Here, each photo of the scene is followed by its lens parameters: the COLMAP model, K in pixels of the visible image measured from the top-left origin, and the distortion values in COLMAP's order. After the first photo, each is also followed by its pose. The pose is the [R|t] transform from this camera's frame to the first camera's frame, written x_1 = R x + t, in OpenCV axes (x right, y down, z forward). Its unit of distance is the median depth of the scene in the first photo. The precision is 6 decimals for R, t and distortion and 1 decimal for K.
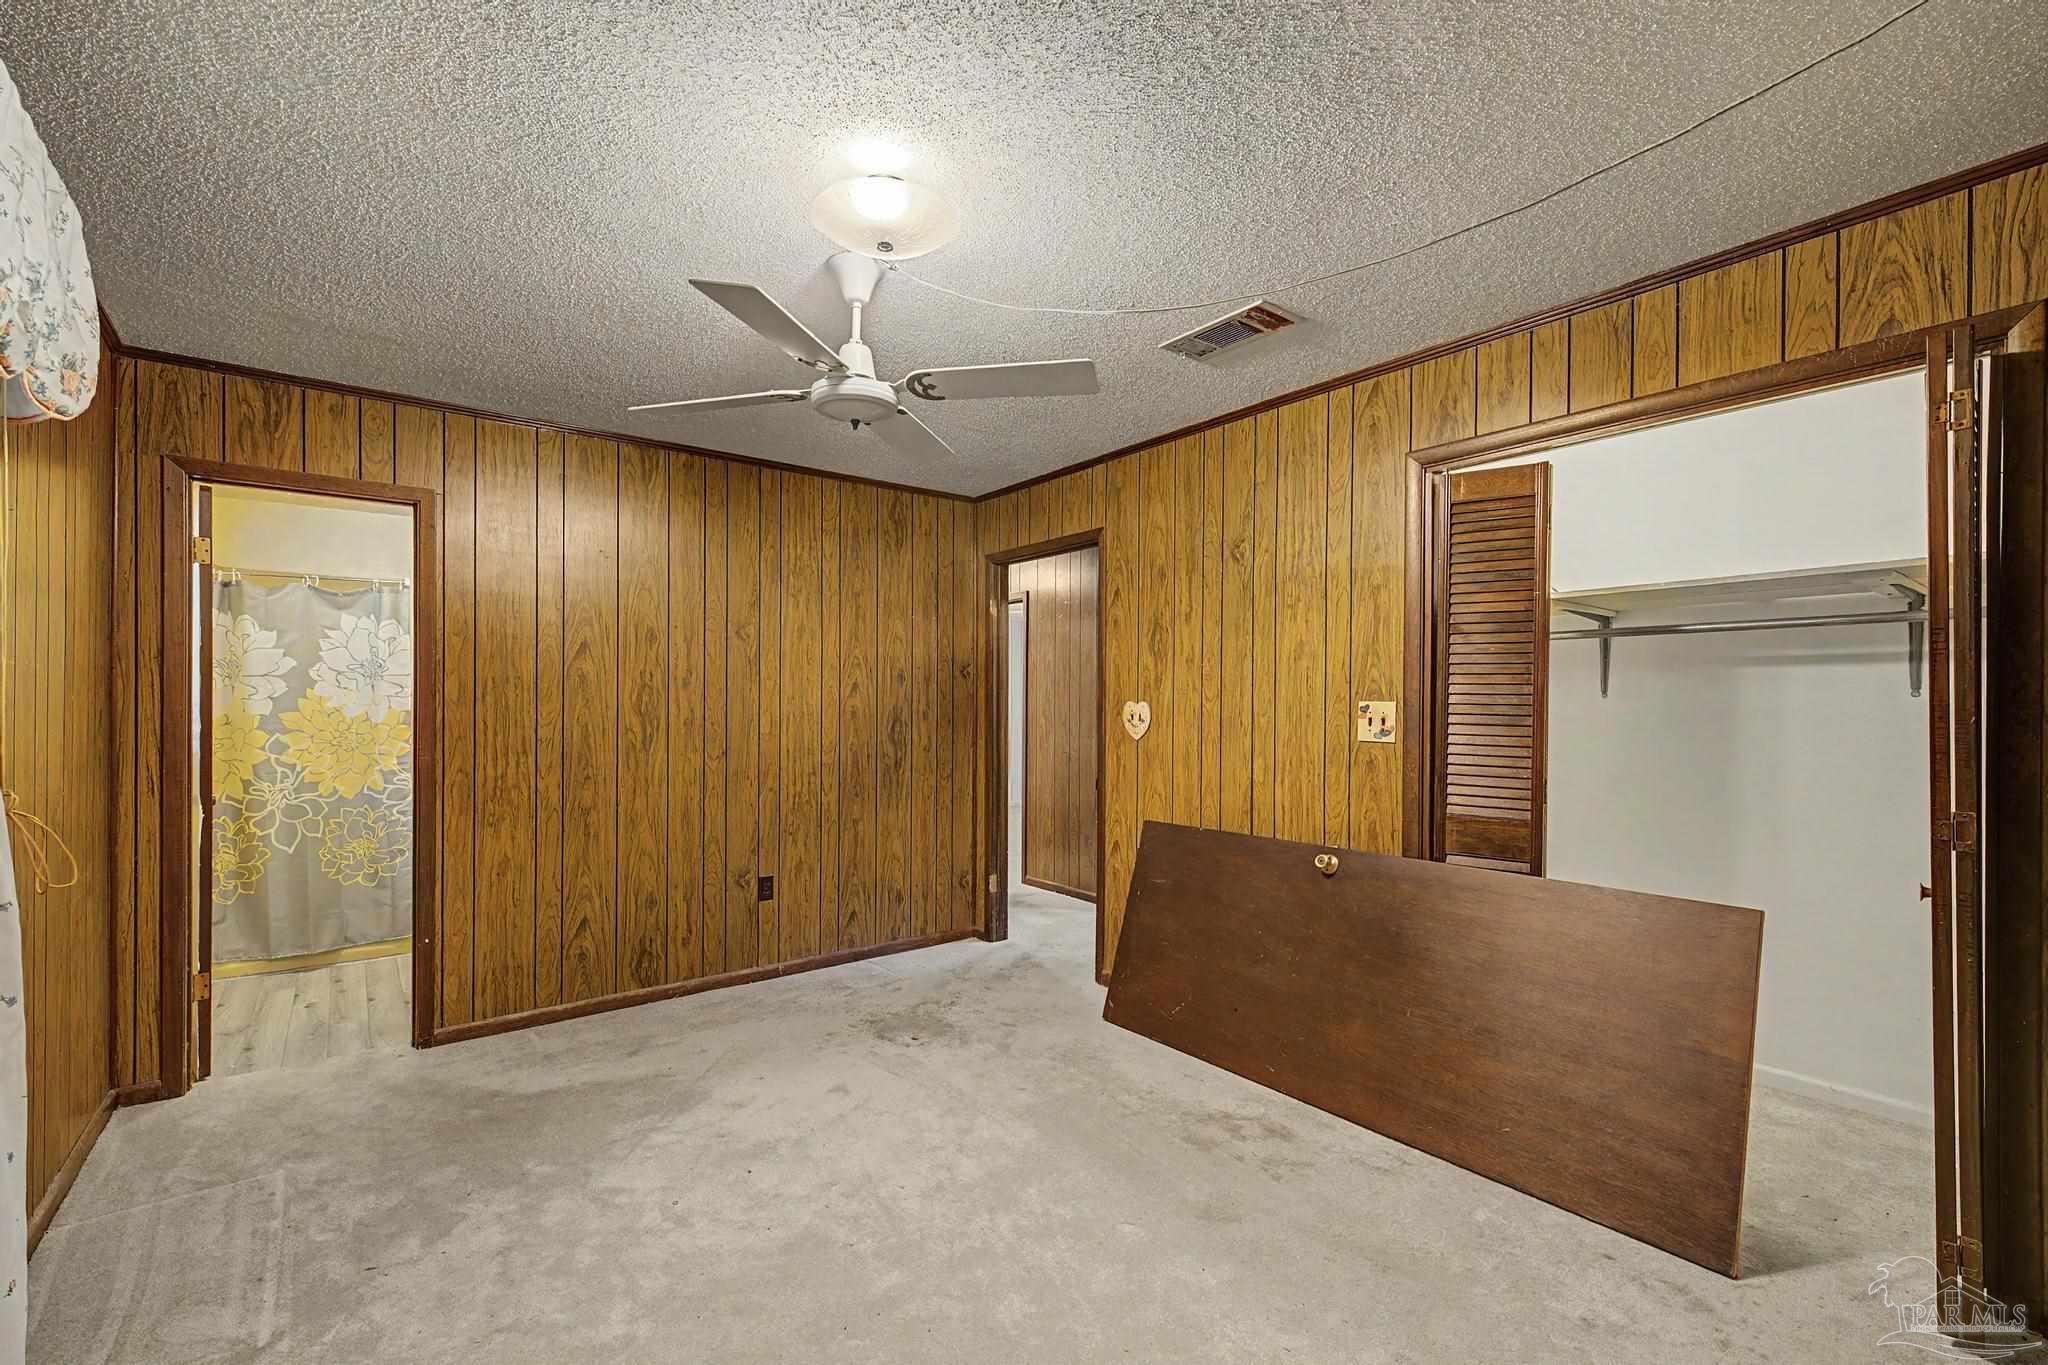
lens RADIAL K [[871.3, 0, 1019.2], [0, 871.3, 699.4], [0, 0, 1]] dist [0.011150, -0.000284]
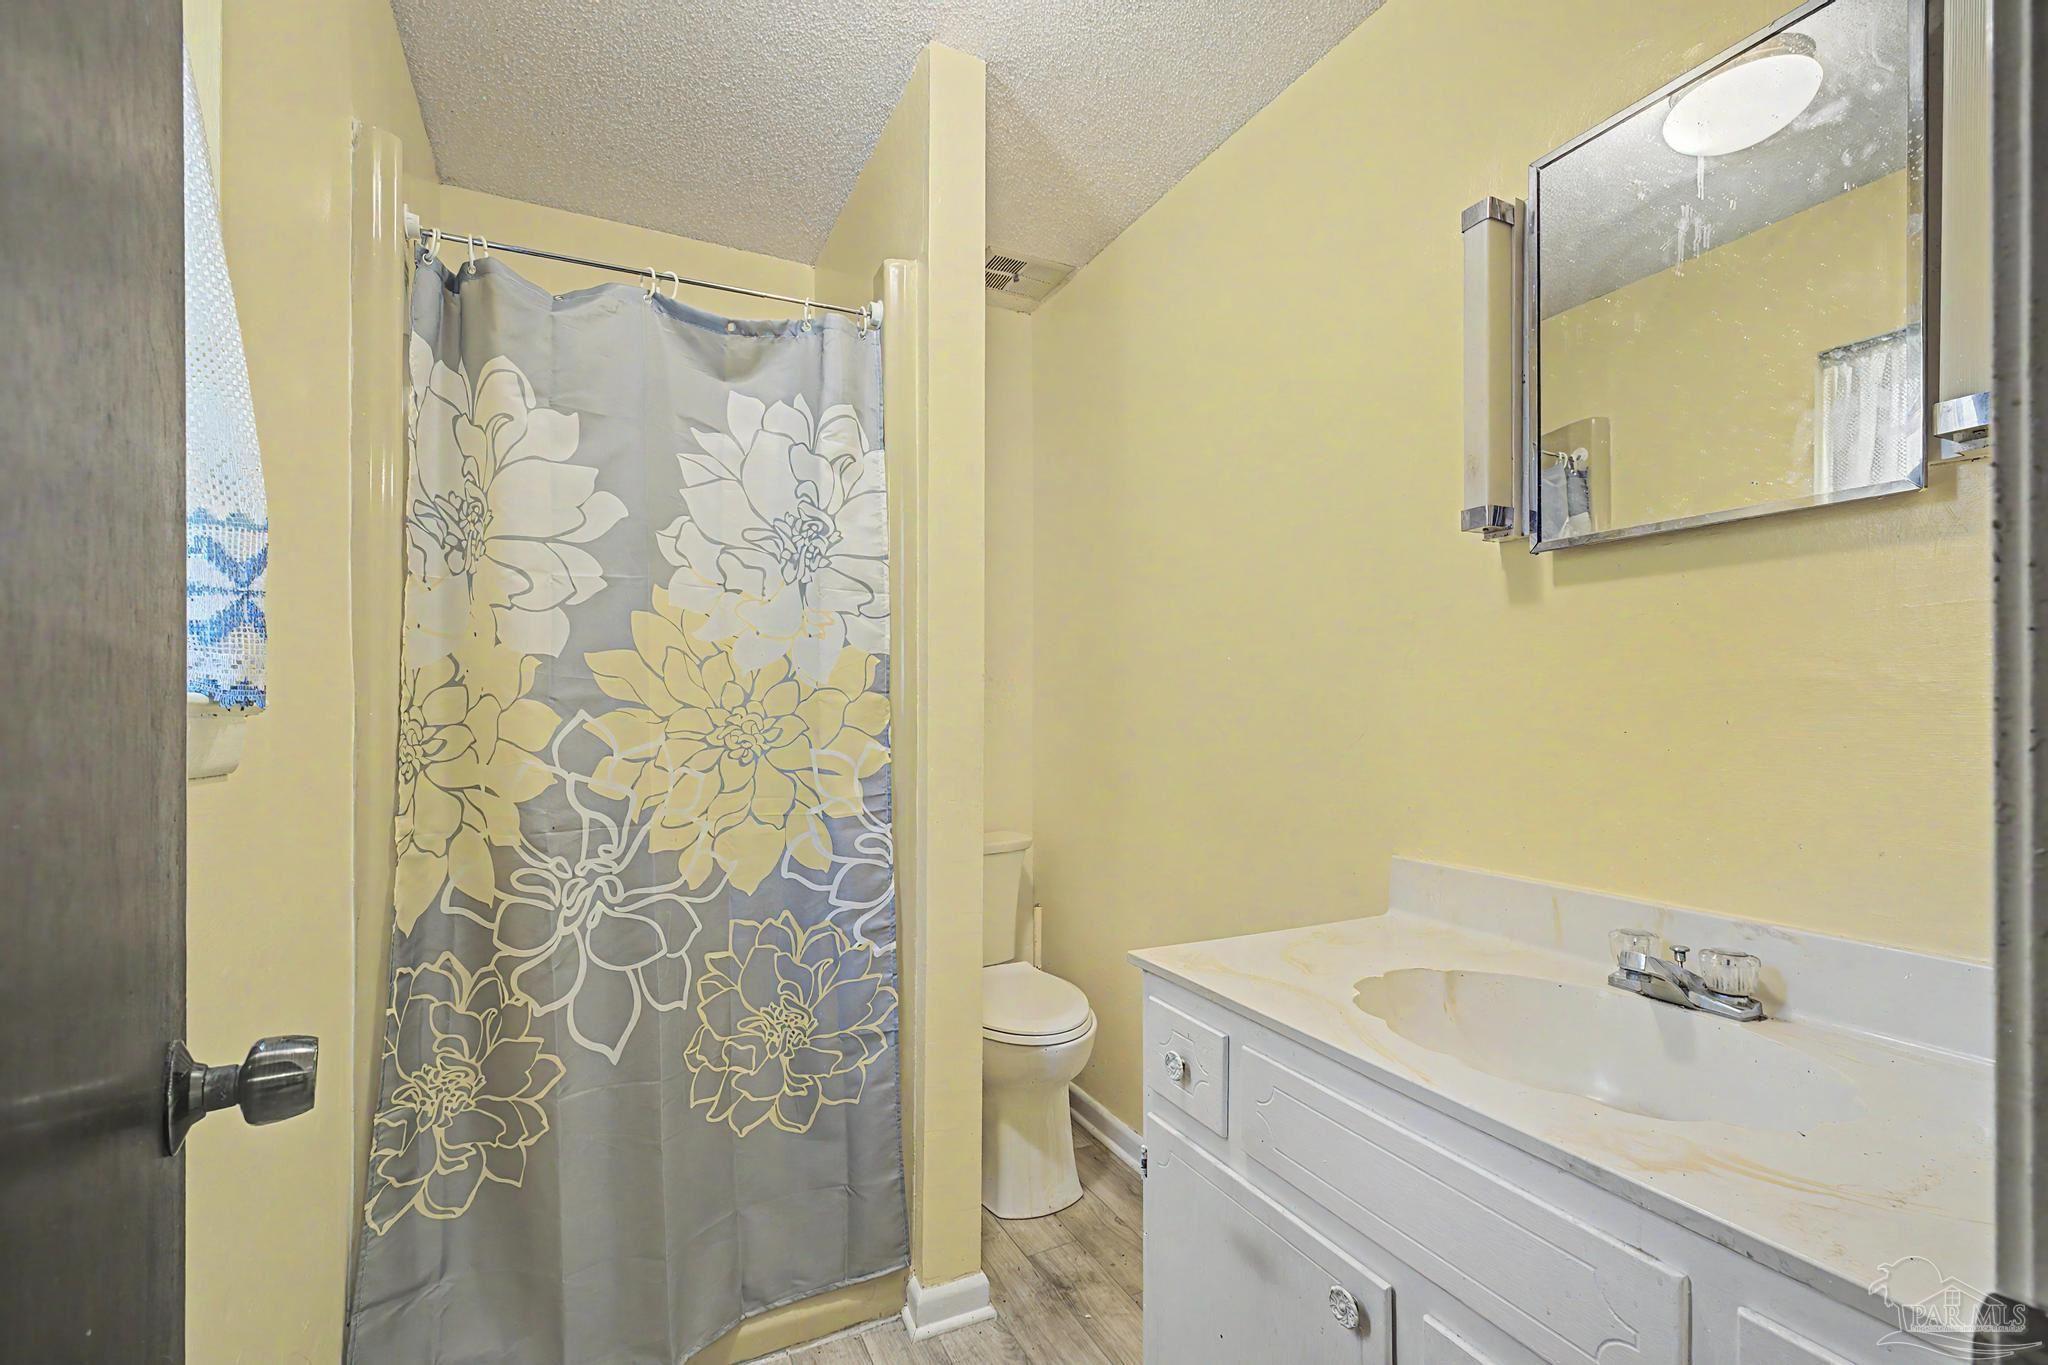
lens RADIAL K [[871.3, 0, 1029.8], [0, 871.3, 698.1], [0, 0, 1]] dist [0.011150, -0.000284]
pose [[0.980800, 0.006088, -0.194924, -0.573586], [-0.004957, 0.999968, 0.006289, 0.028834], [0.194956, -0.005202, 0.980798, 0.661315]]
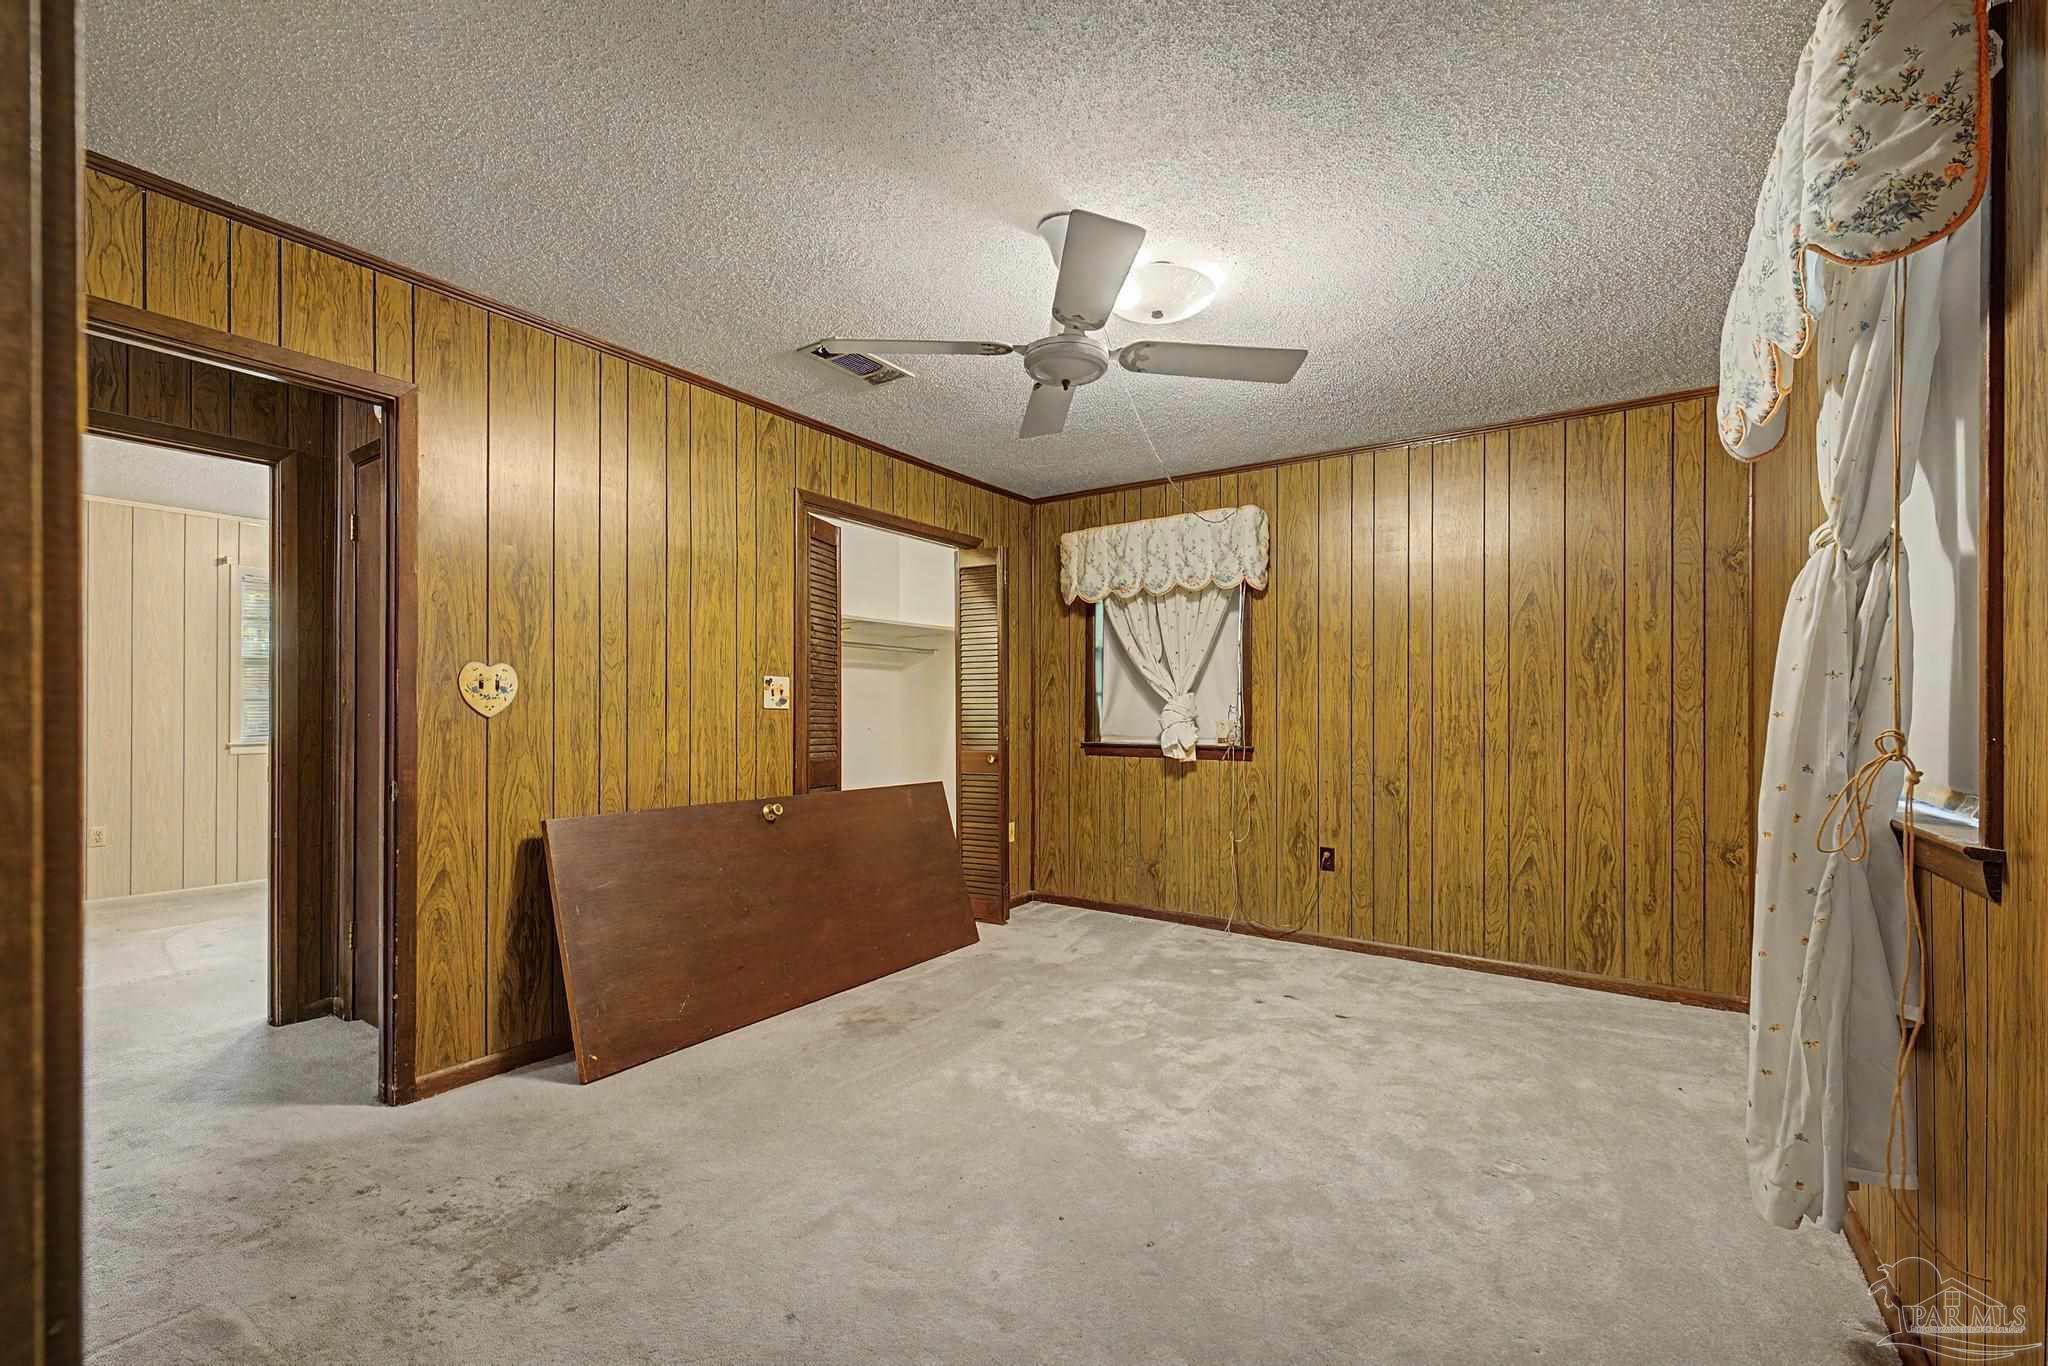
lens RADIAL K [[871.3, 0, 1028.8], [0, 871.3, 698.8], [0, 0, 1]] dist [0.011150, -0.000284]
pose [[-0.311392, 0.009469, 0.950234, -1.140294], [-0.013166, 0.999811, -0.014277, 0.060843], [-0.950190, -0.016956, -0.311209, 1.347438]]
